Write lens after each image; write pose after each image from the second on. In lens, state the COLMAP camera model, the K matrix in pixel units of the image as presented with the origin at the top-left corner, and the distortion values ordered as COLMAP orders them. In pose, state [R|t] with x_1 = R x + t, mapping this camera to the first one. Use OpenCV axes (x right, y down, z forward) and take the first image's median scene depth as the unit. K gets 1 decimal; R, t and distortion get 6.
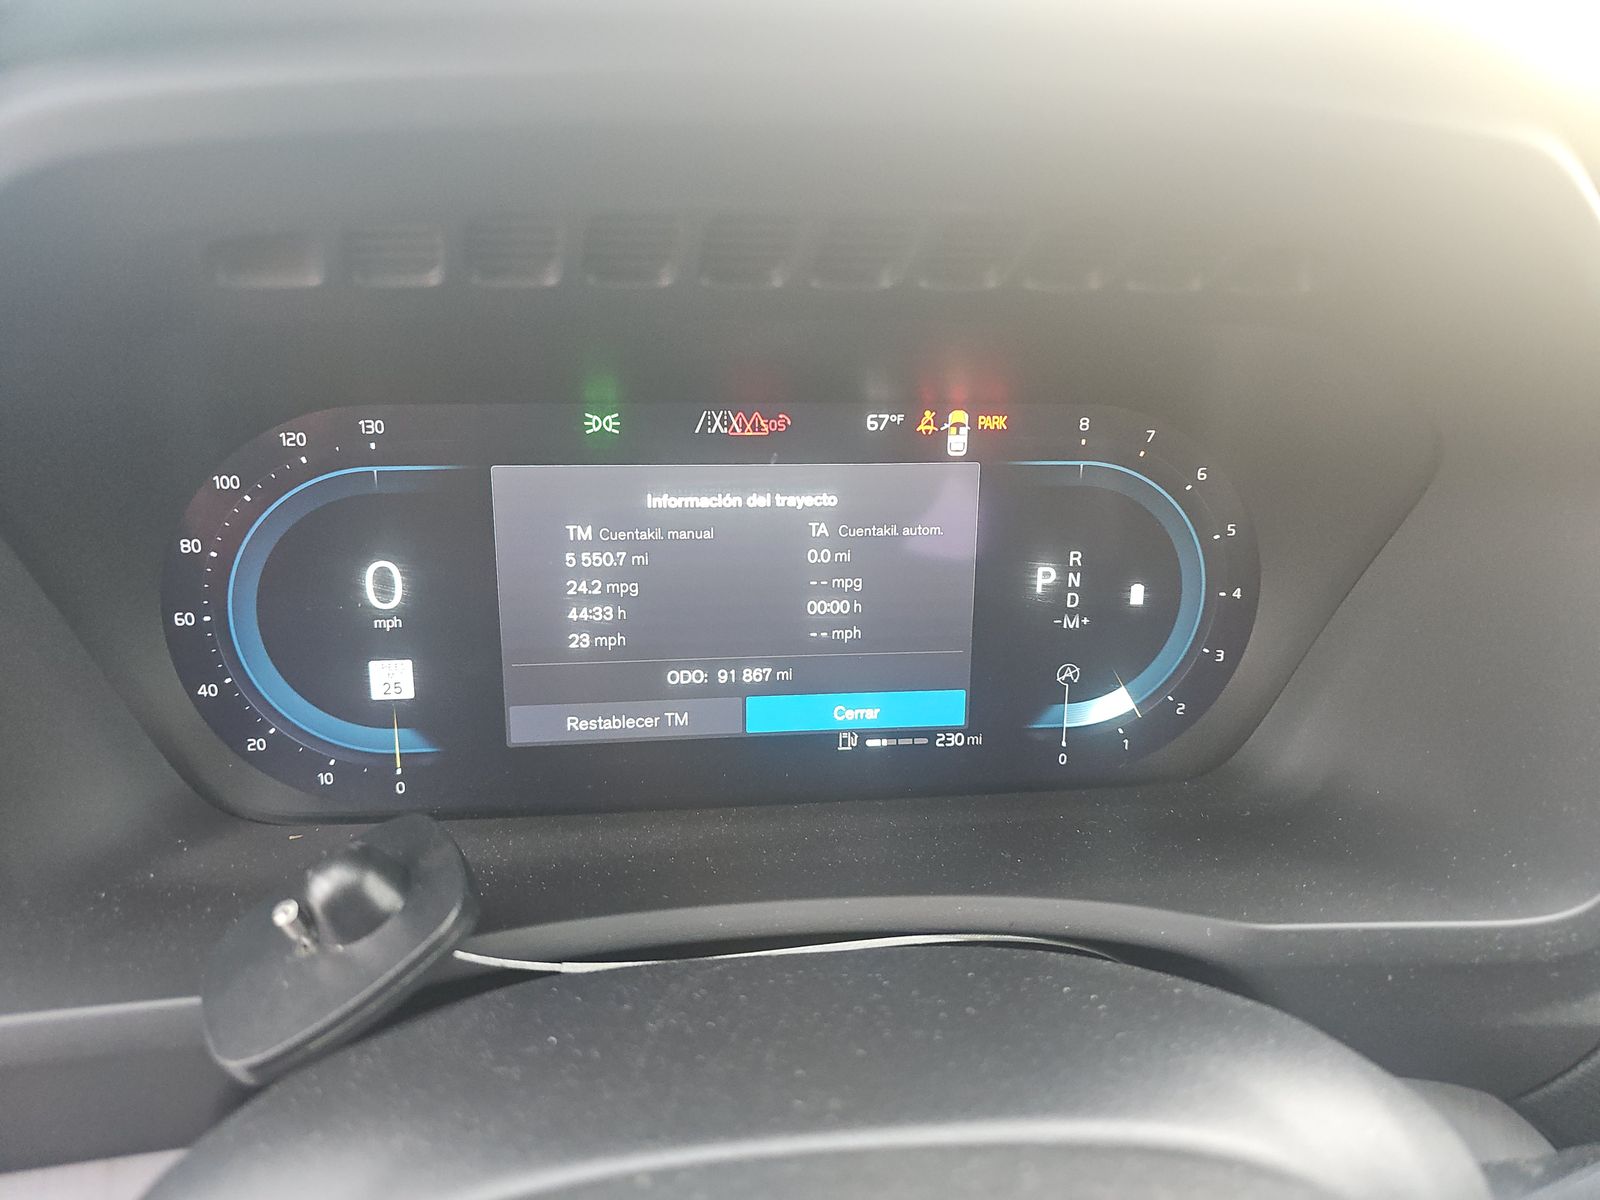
lens RADIAL K [[1056.6, 0, 800.0], [0, 1056.6, 600.0], [0, 0, 1]] dist [0.023888, -0.033318]
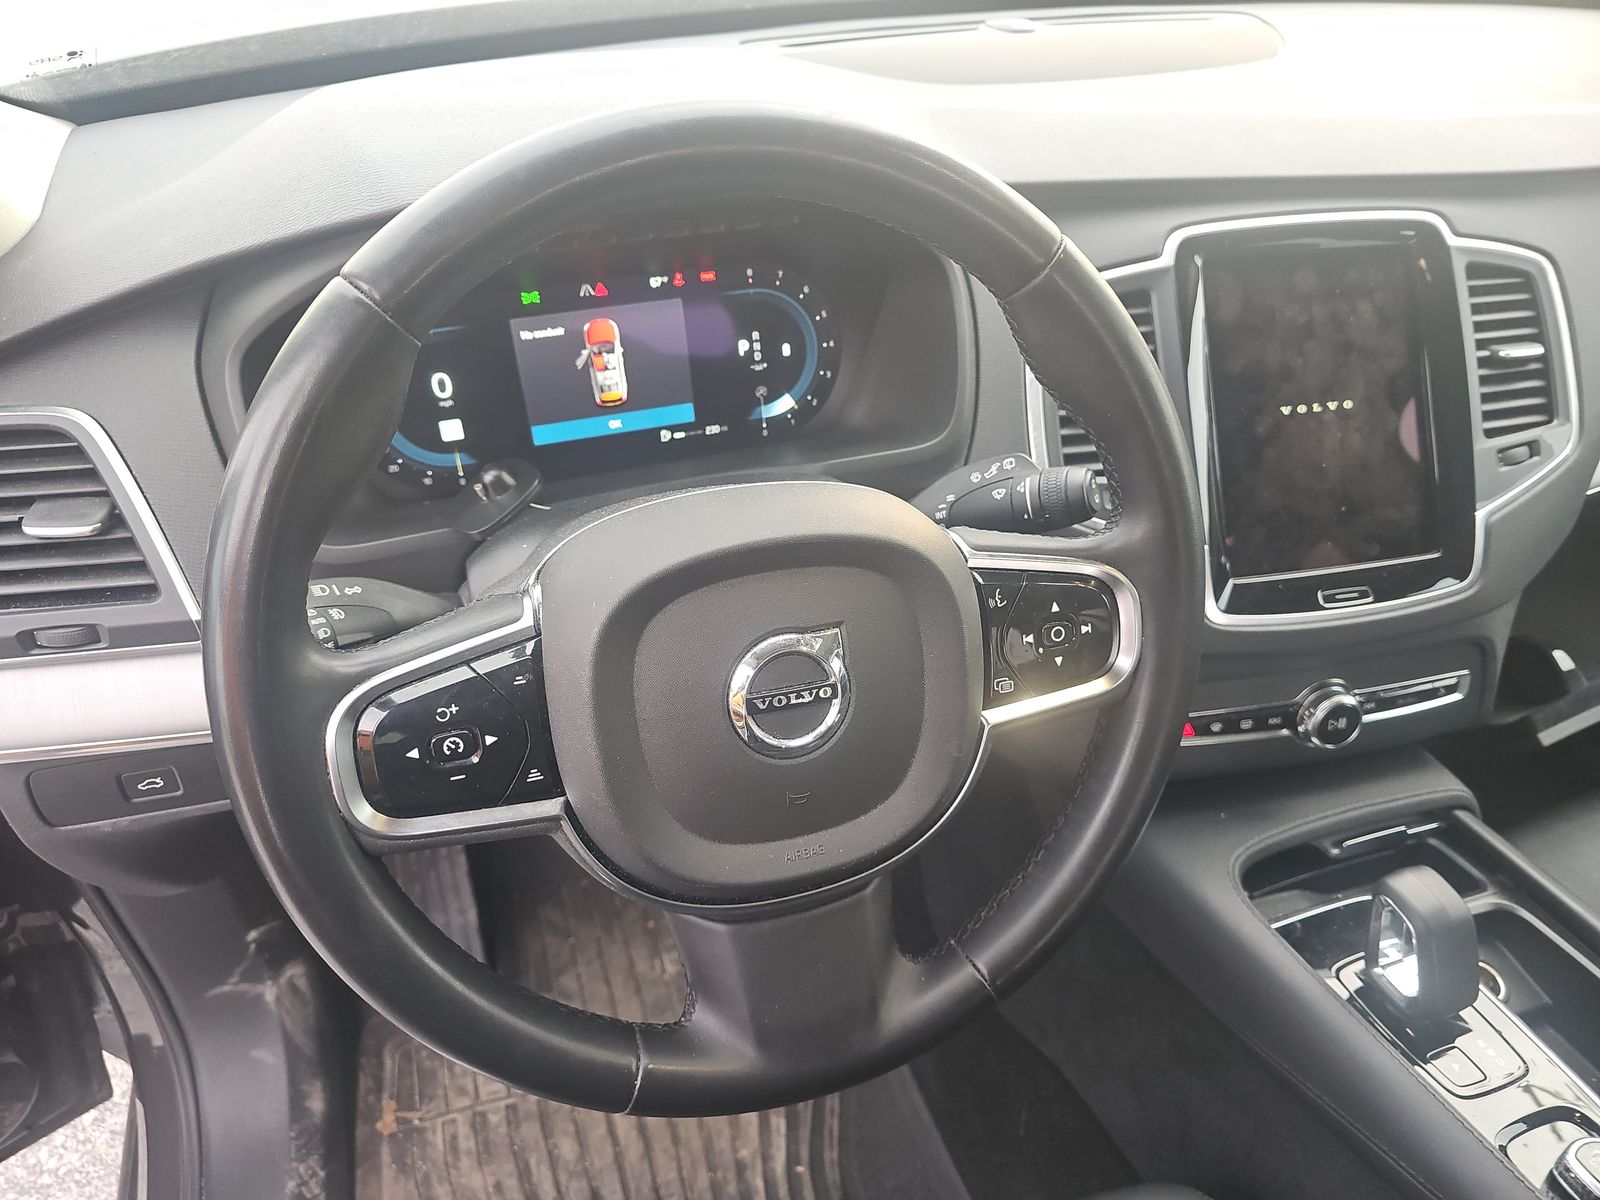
lens RADIAL K [[1072.8, 0, 769.5], [0, 1072.8, 607.4], [0, 0, 1]] dist [0.026194, -0.036062]
pose [[0.976328, -0.160072, 0.145470, -0.126696], [0.138471, 0.979222, 0.148156, 0.189768], [-0.166163, -0.124506, 0.978207, -1.274603]]
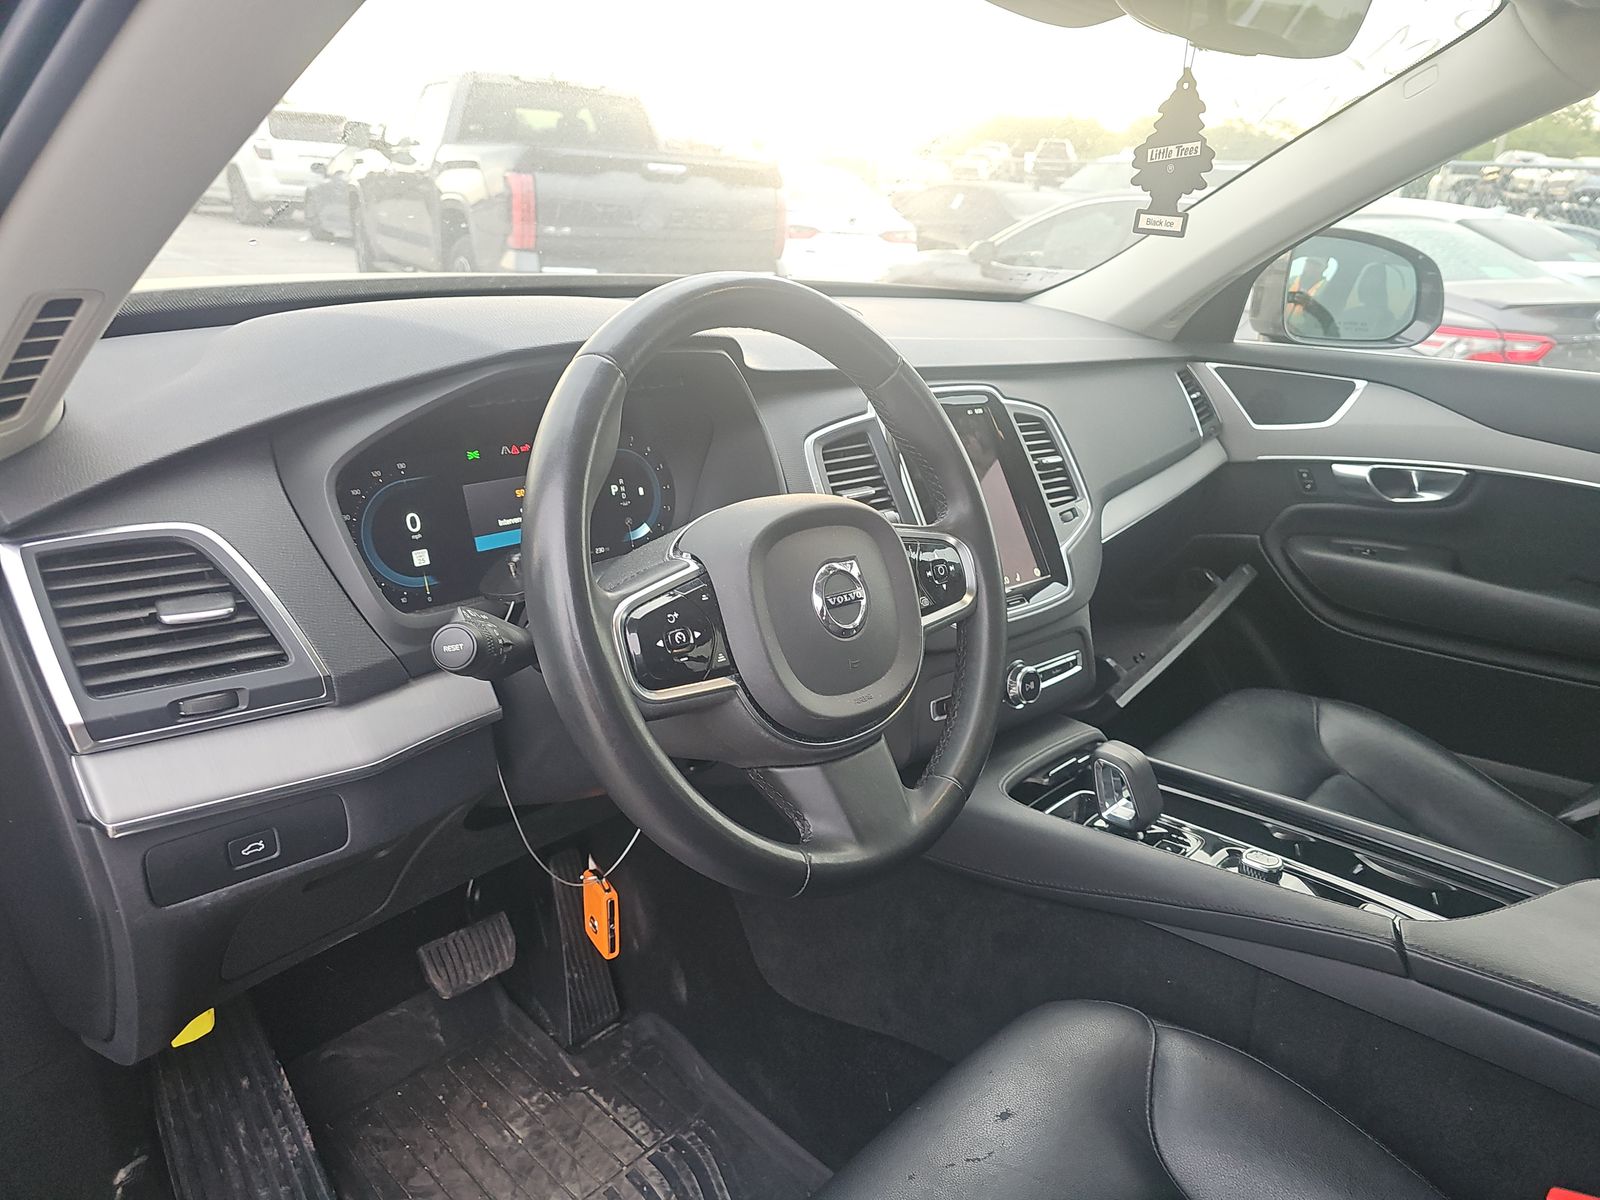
lens RADIAL K [[1056.6, 0, 800.0], [0, 1056.6, 600.0], [0, 0, 1]] dist [0.023888, -0.033318]
pose [[0.761474, -0.219779, 0.609799, -1.299223], [0.296049, 0.954831, -0.025551, 0.525193], [-0.576639, 0.199987, 0.792144, -1.656618]]
